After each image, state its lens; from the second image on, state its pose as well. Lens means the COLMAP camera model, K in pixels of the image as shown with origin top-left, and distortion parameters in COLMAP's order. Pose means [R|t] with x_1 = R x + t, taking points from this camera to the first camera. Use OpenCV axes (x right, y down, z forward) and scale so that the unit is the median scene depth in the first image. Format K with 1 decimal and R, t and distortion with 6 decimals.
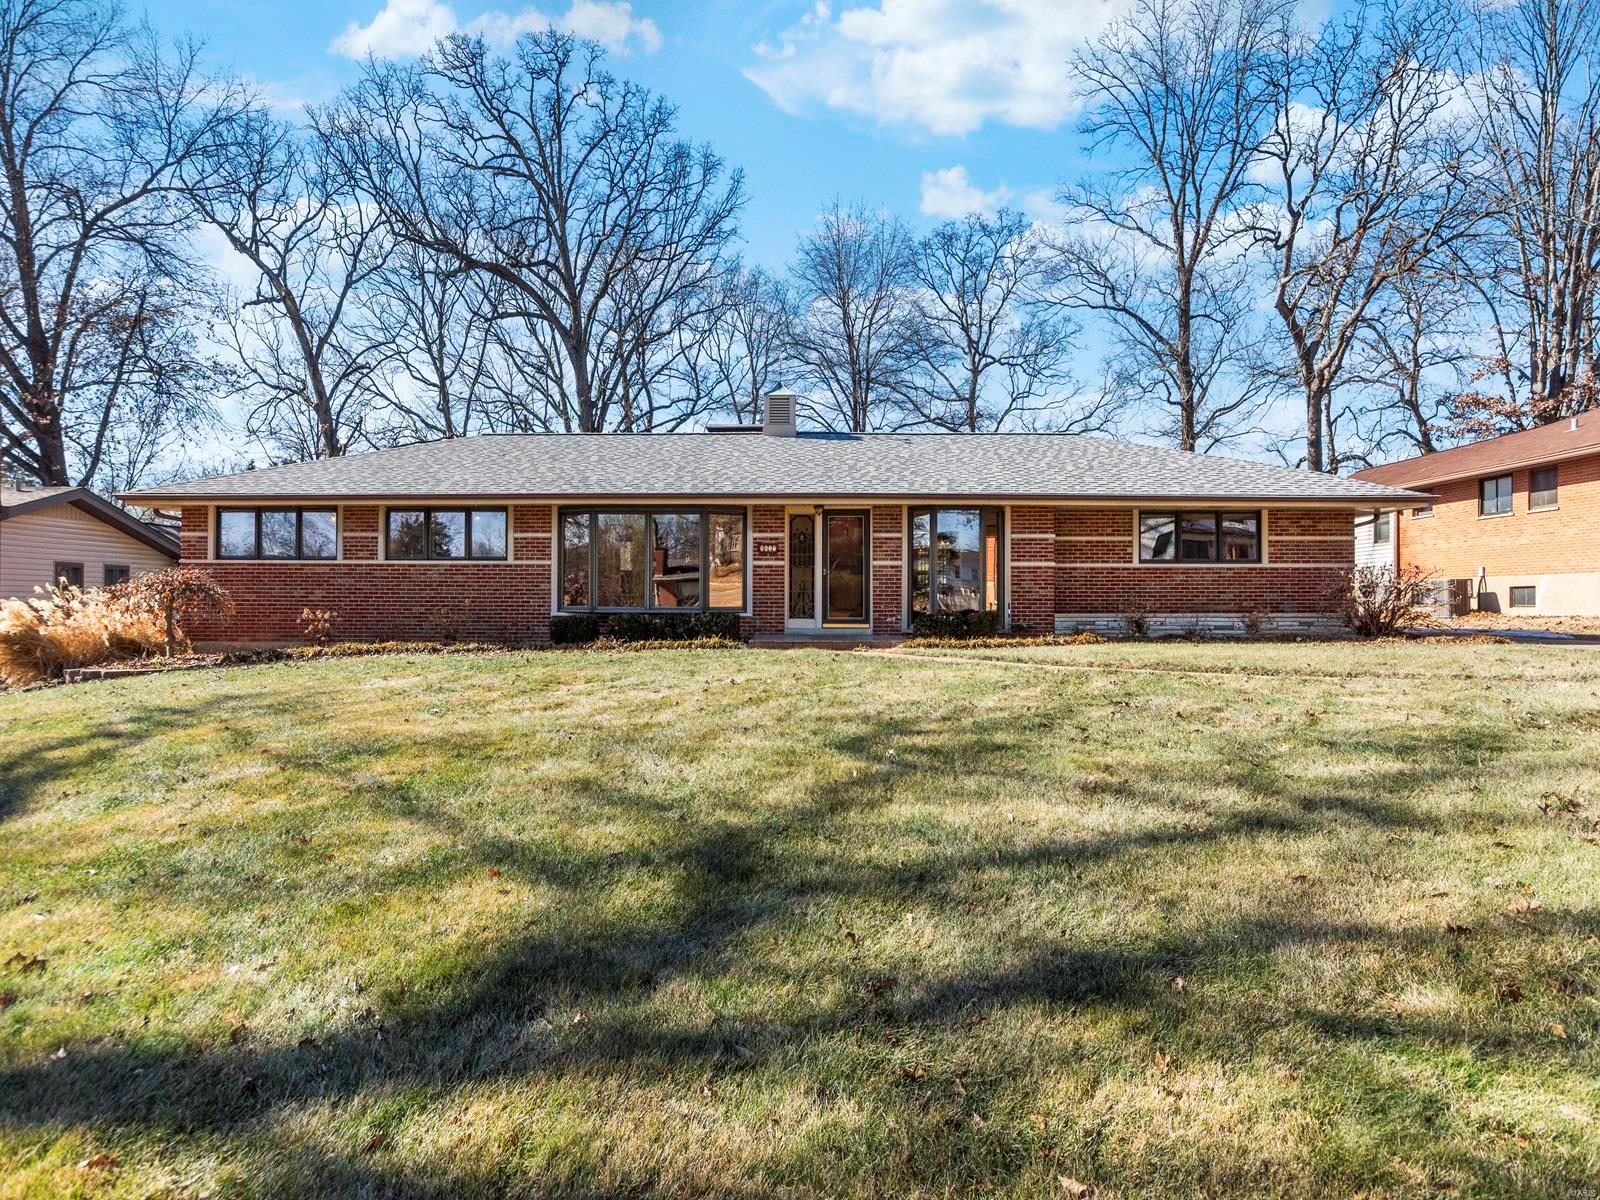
lens RADIAL K [[899.7, 0, 801.0], [0, 899.7, 602.7], [0, 0, 1]] dist [-0.001218, -0.000115]
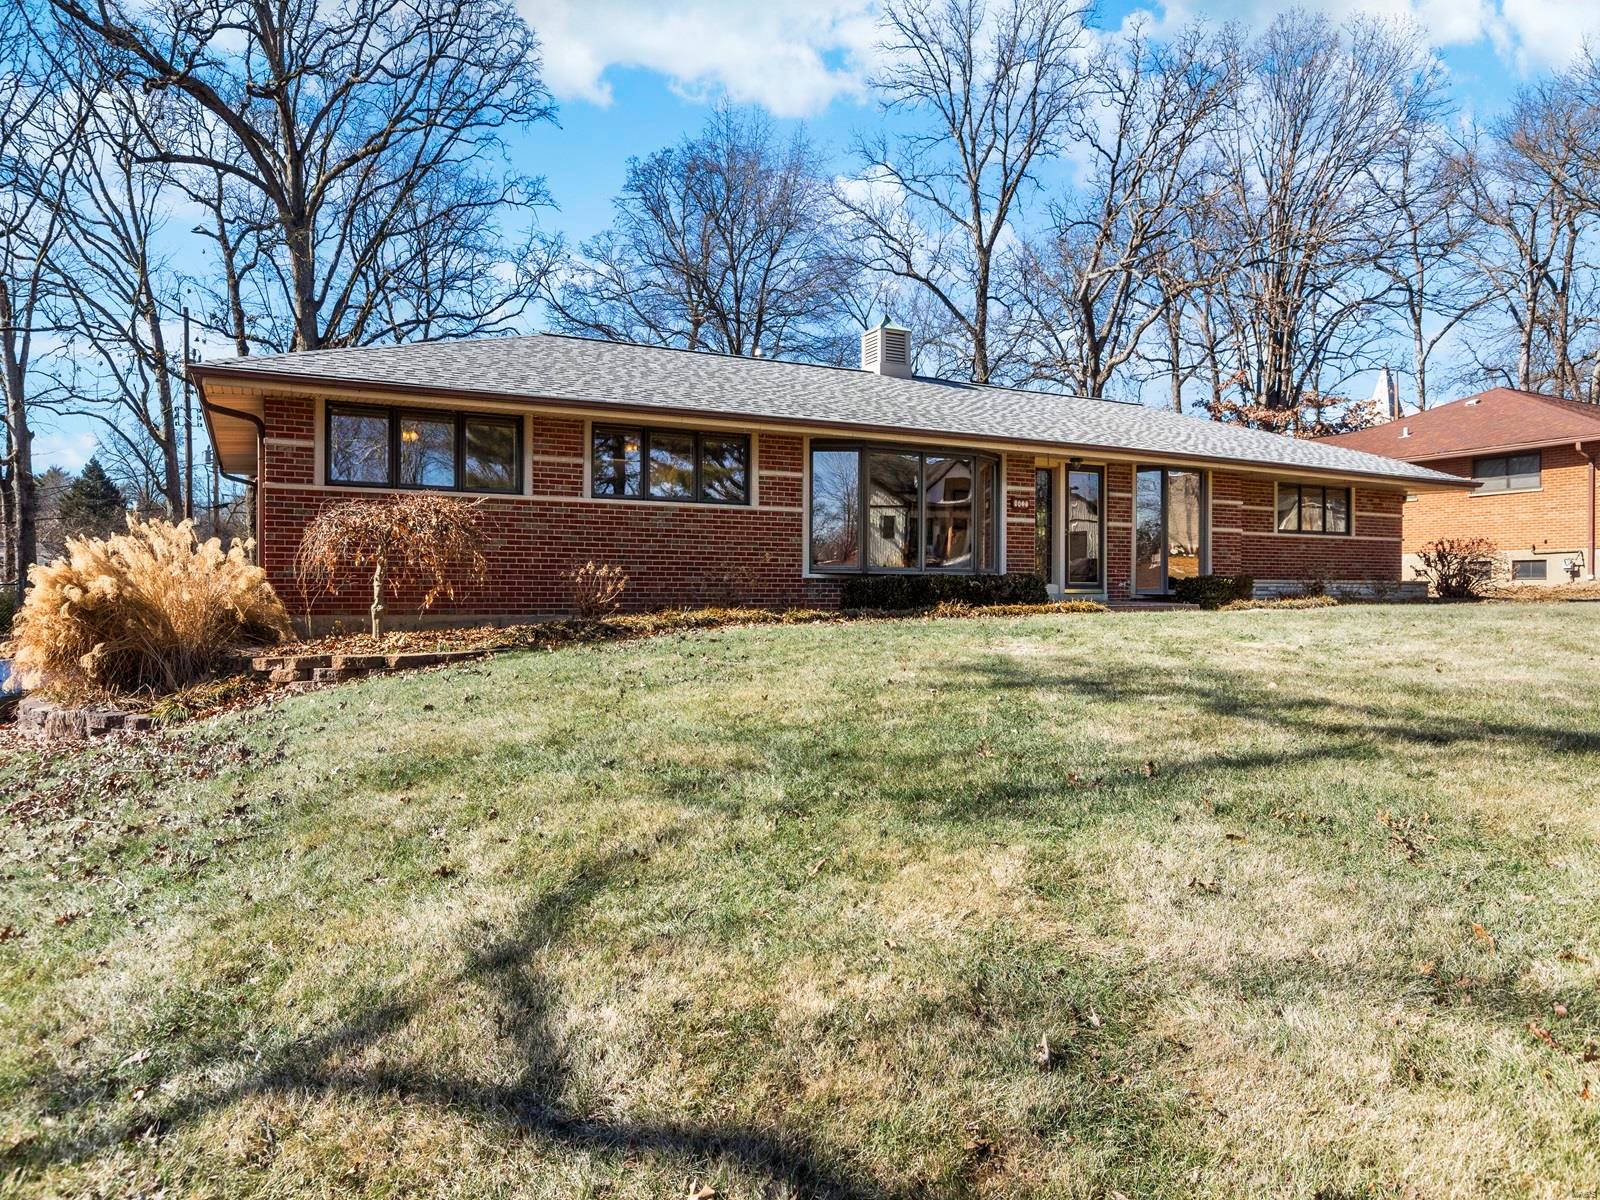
lens RADIAL K [[1021.0, 0, 798.3], [0, 1021.0, 597.7], [0, 0, 1]] dist [-0.000195, 0.000304]
pose [[0.875329, -0.003334, 0.483516, -0.709933], [-0.000499, 0.999969, 0.007798, 0.024393], [-0.483527, -0.007068, 0.875301, 0.222813]]
